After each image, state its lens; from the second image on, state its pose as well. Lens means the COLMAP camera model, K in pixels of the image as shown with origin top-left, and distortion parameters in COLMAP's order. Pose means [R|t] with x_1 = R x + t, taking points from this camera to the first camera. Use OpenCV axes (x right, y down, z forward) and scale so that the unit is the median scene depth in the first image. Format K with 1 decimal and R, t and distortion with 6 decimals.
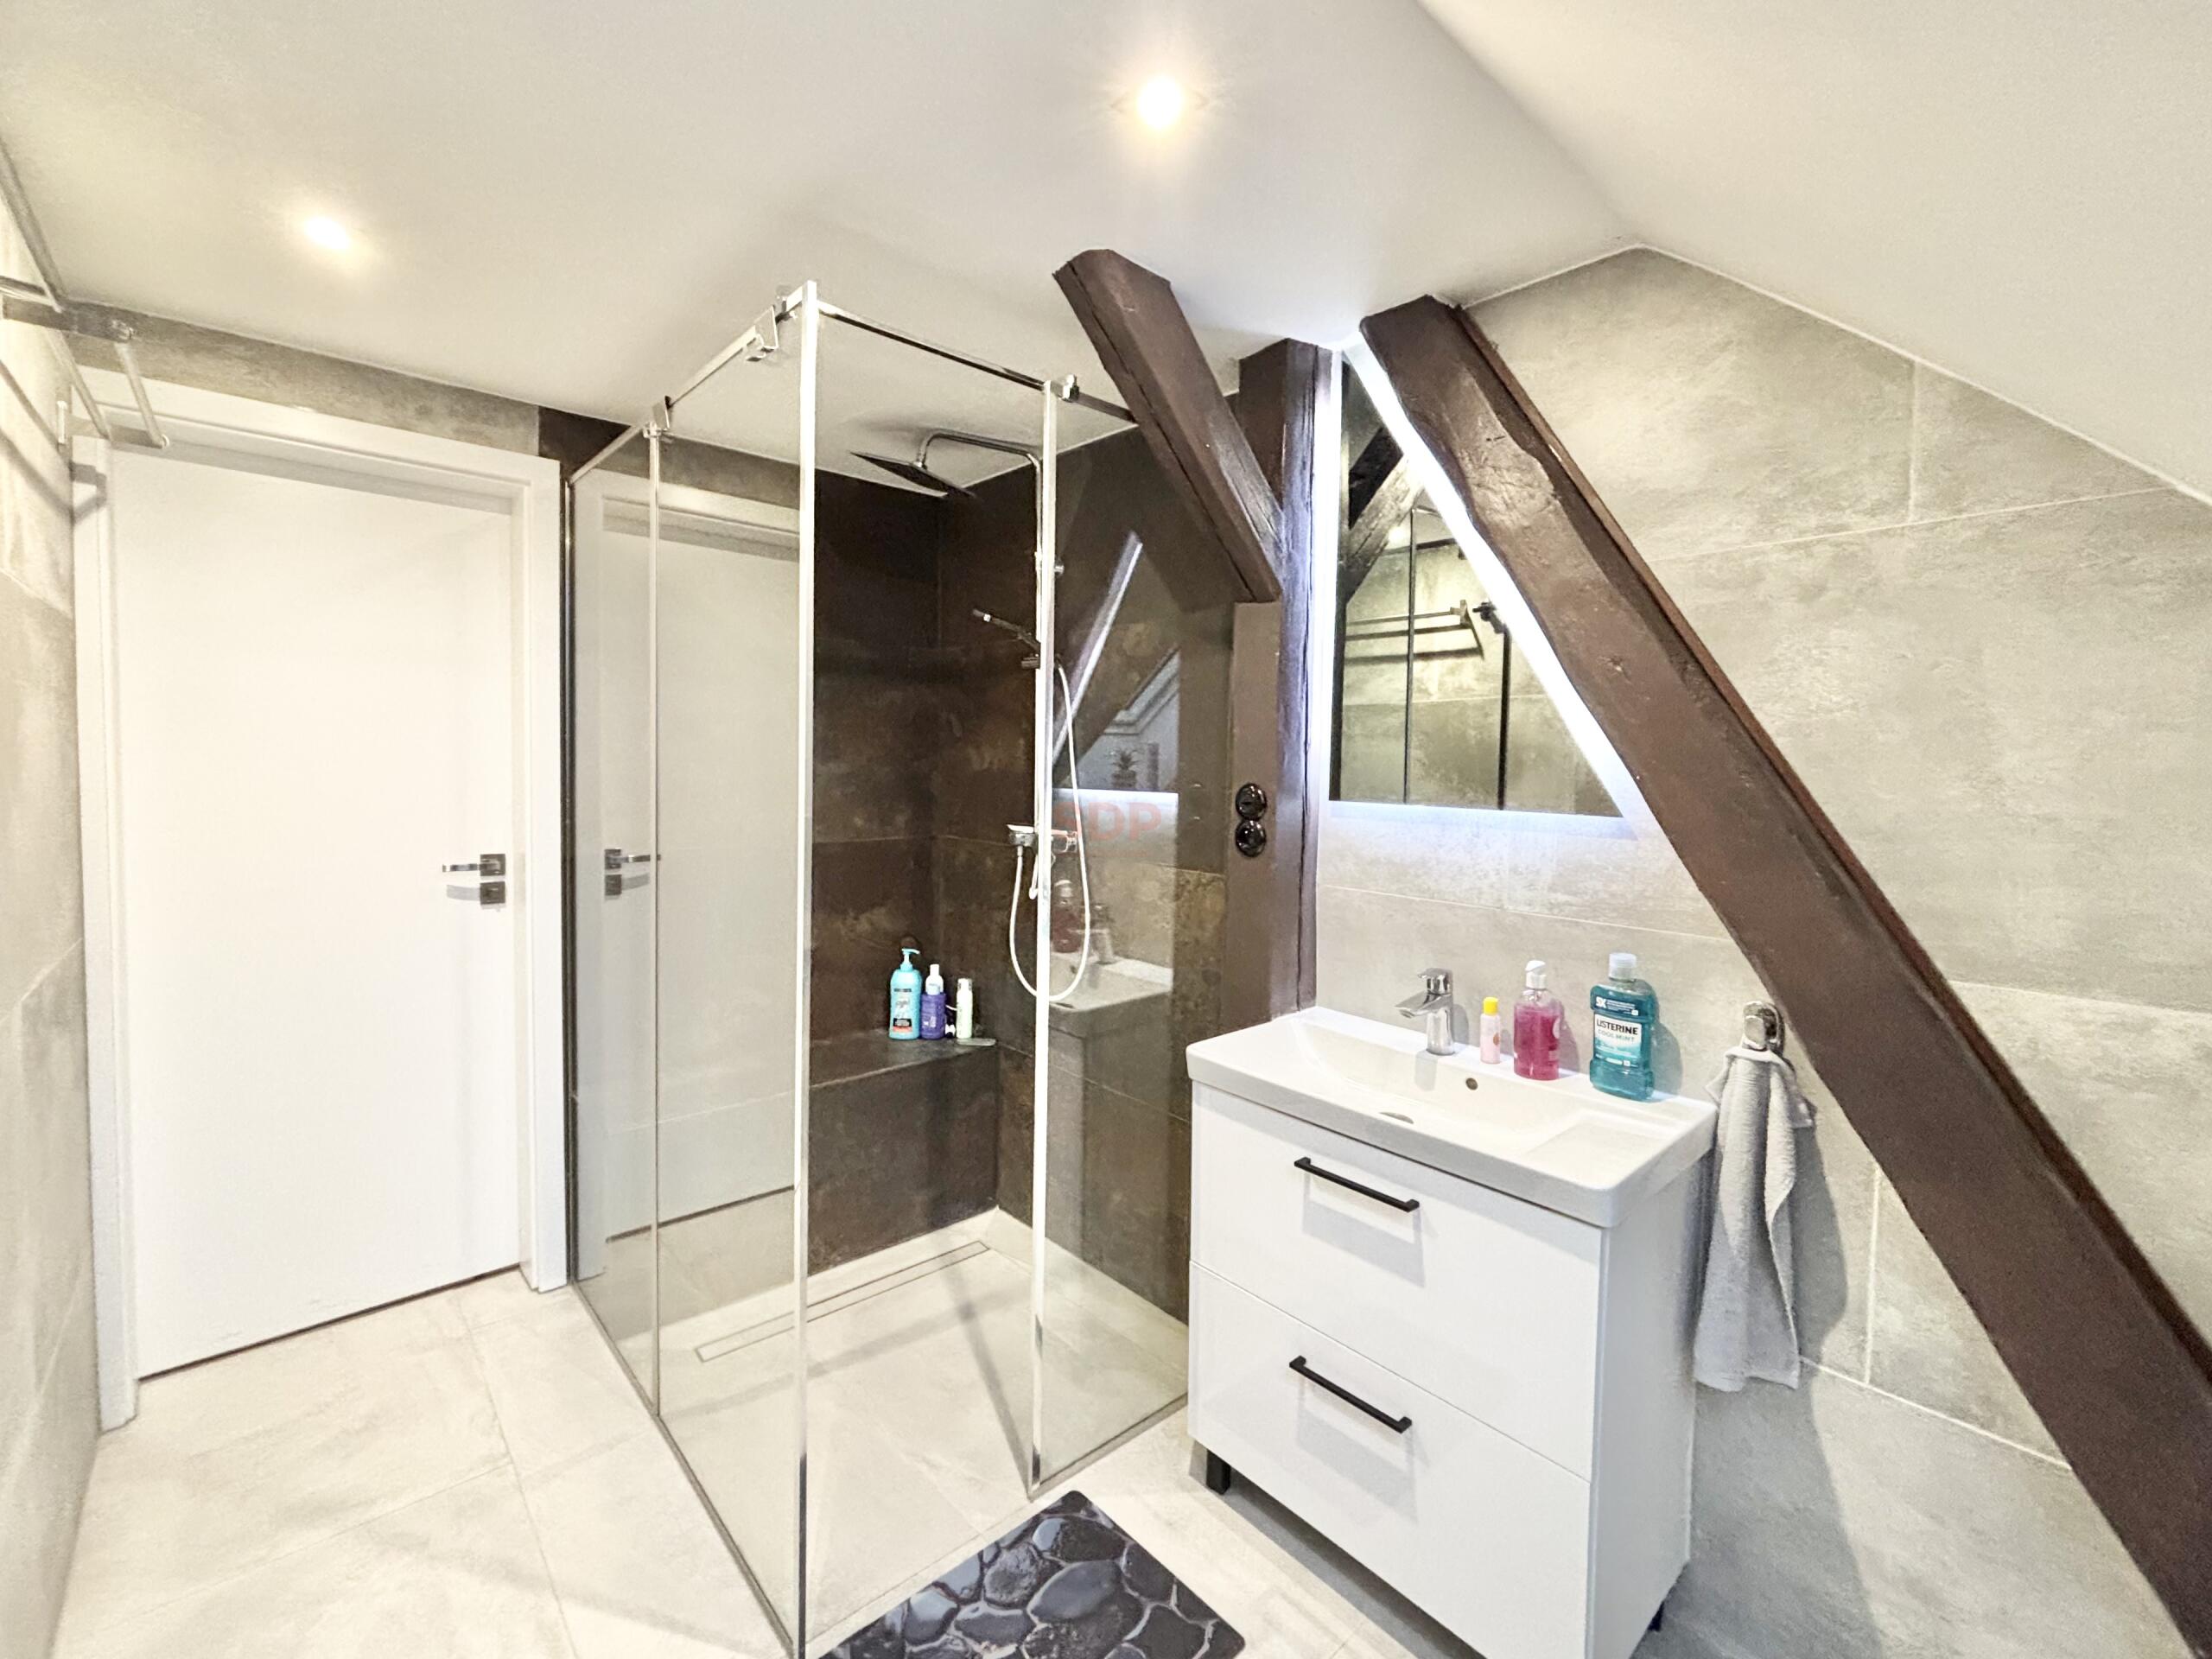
lens RADIAL K [[890.5, 0, 1099.1], [0, 890.5, 827.3], [0, 0, 1]] dist [-0.001144, -0.000755]
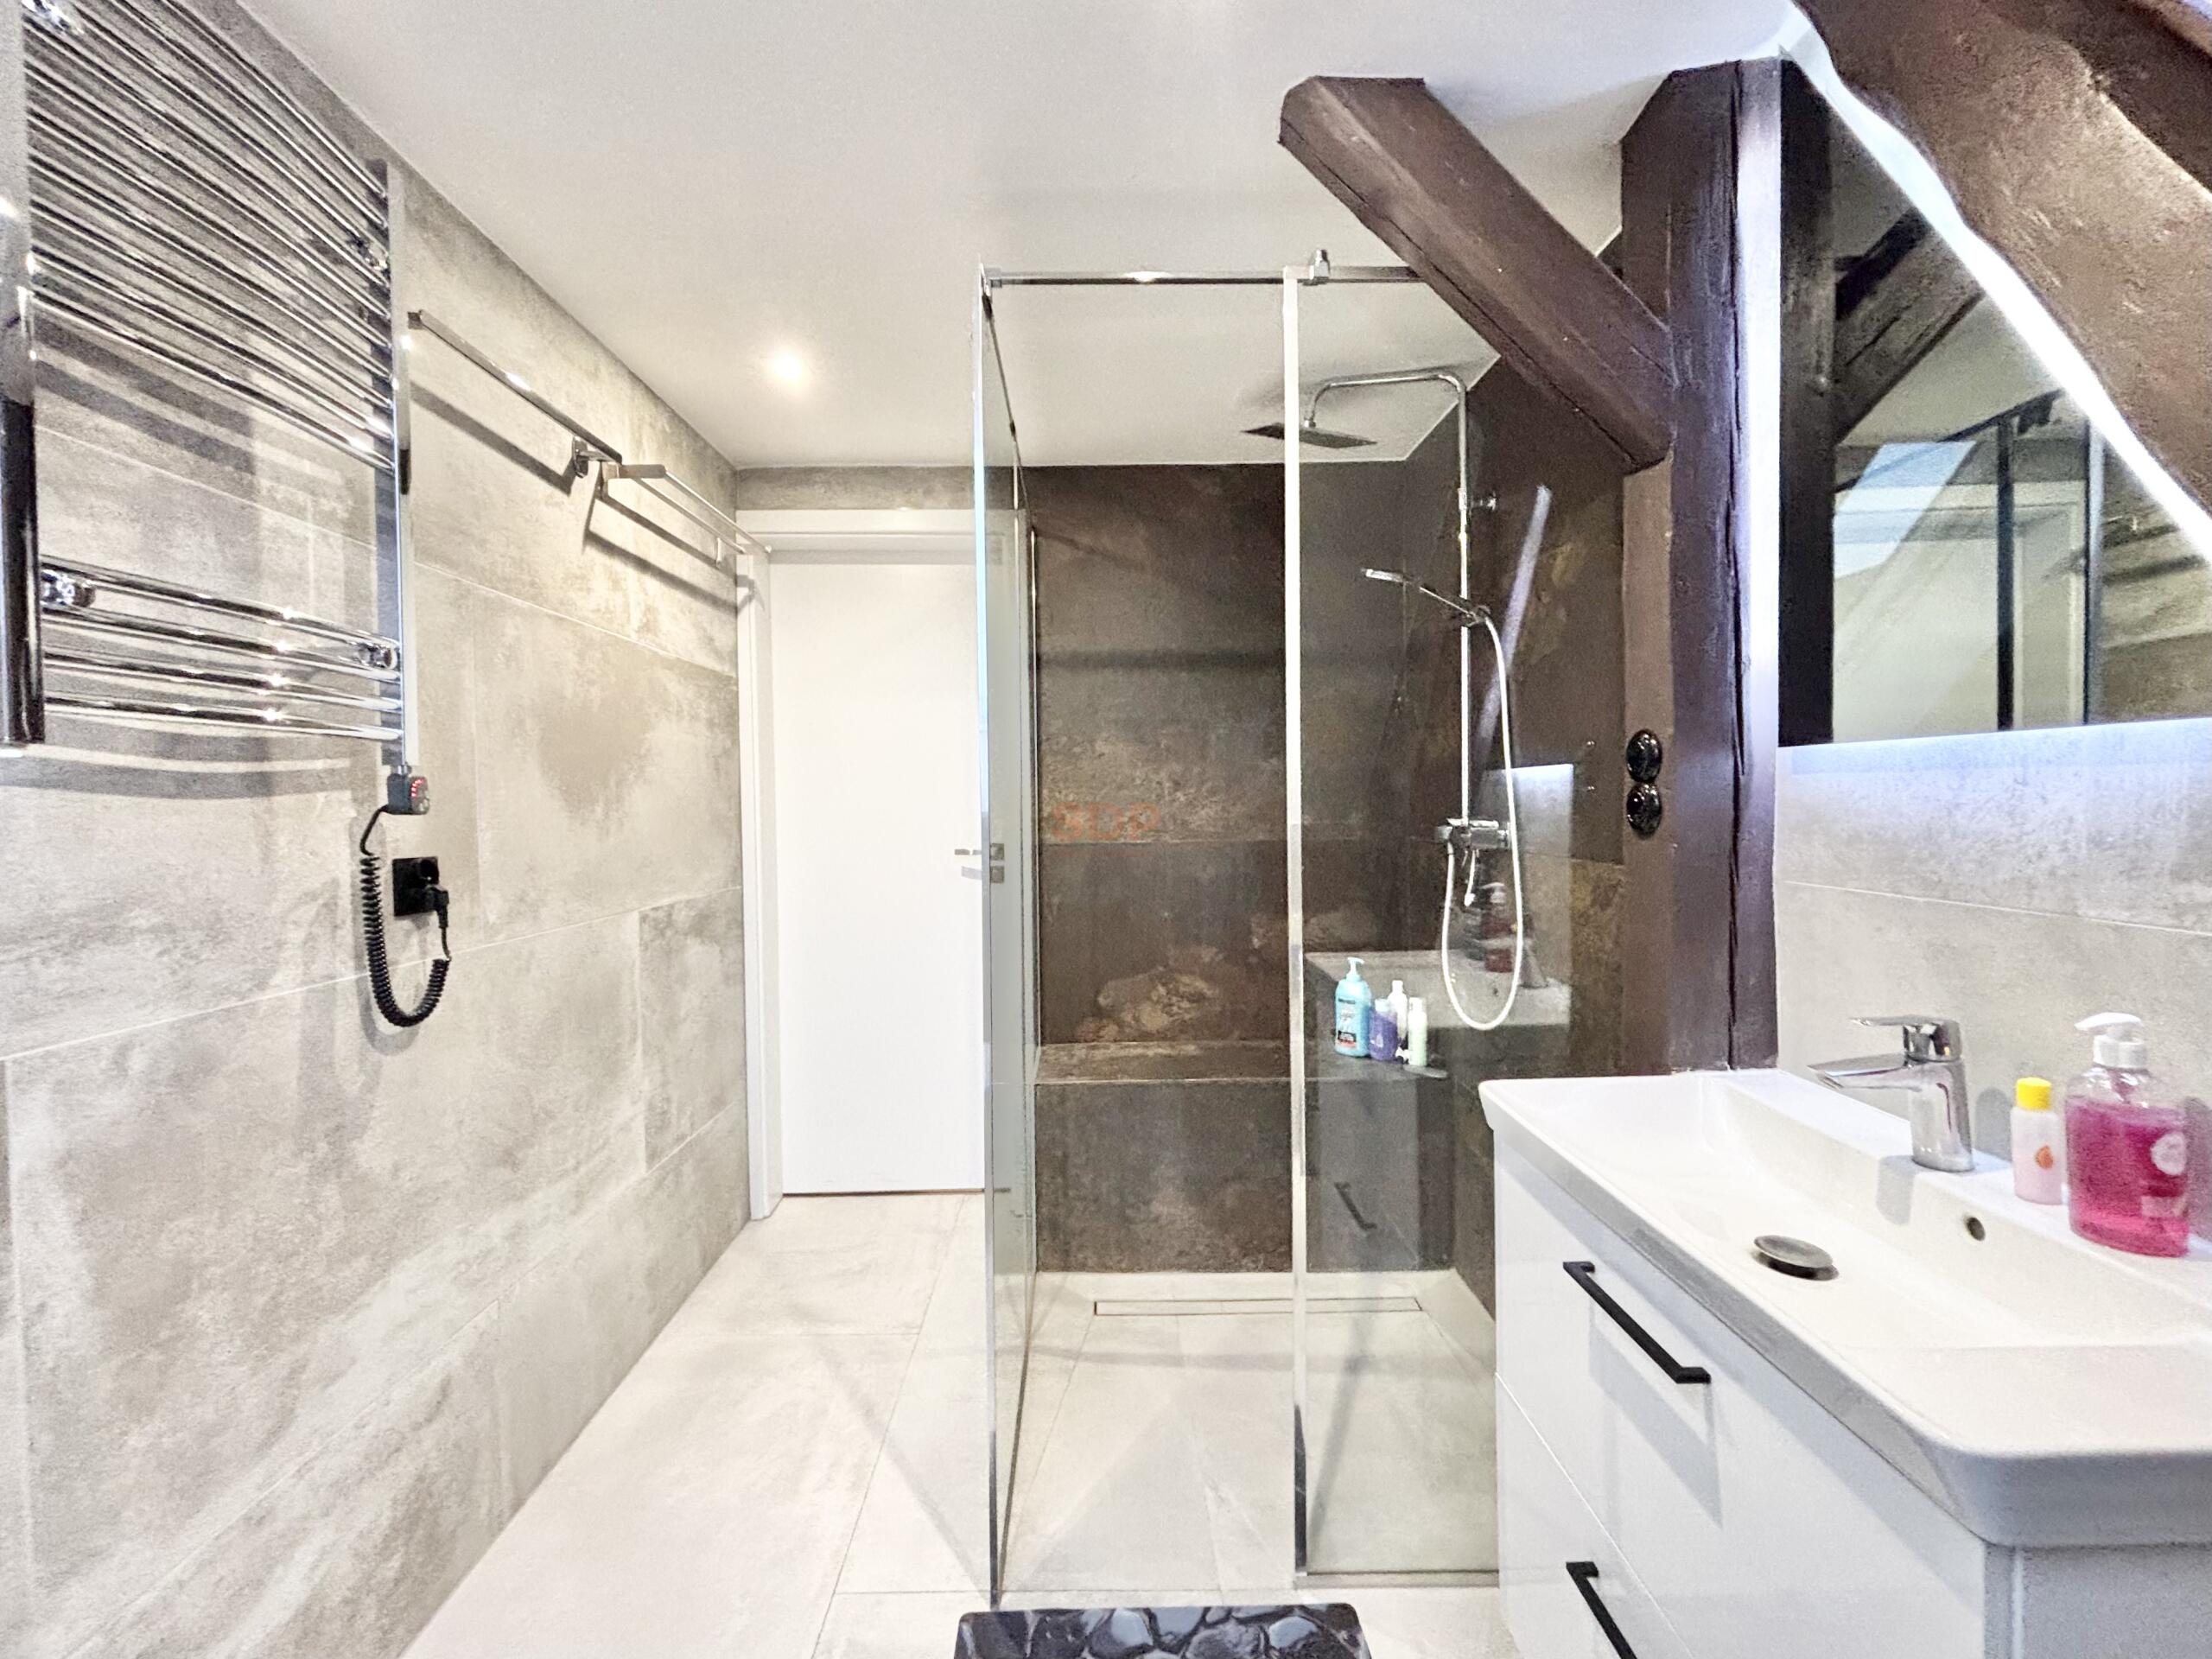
lens RADIAL K [[900.8, 0, 1103.1], [0, 900.8, 838.2], [0, 0, 1]] dist [0.001127, 0.000446]
pose [[0.773558, 0.002330, -0.633721, 0.330850], [-0.015879, 0.999751, -0.015706, 0.060608], [0.633527, 0.022213, 0.773402, 0.208008]]
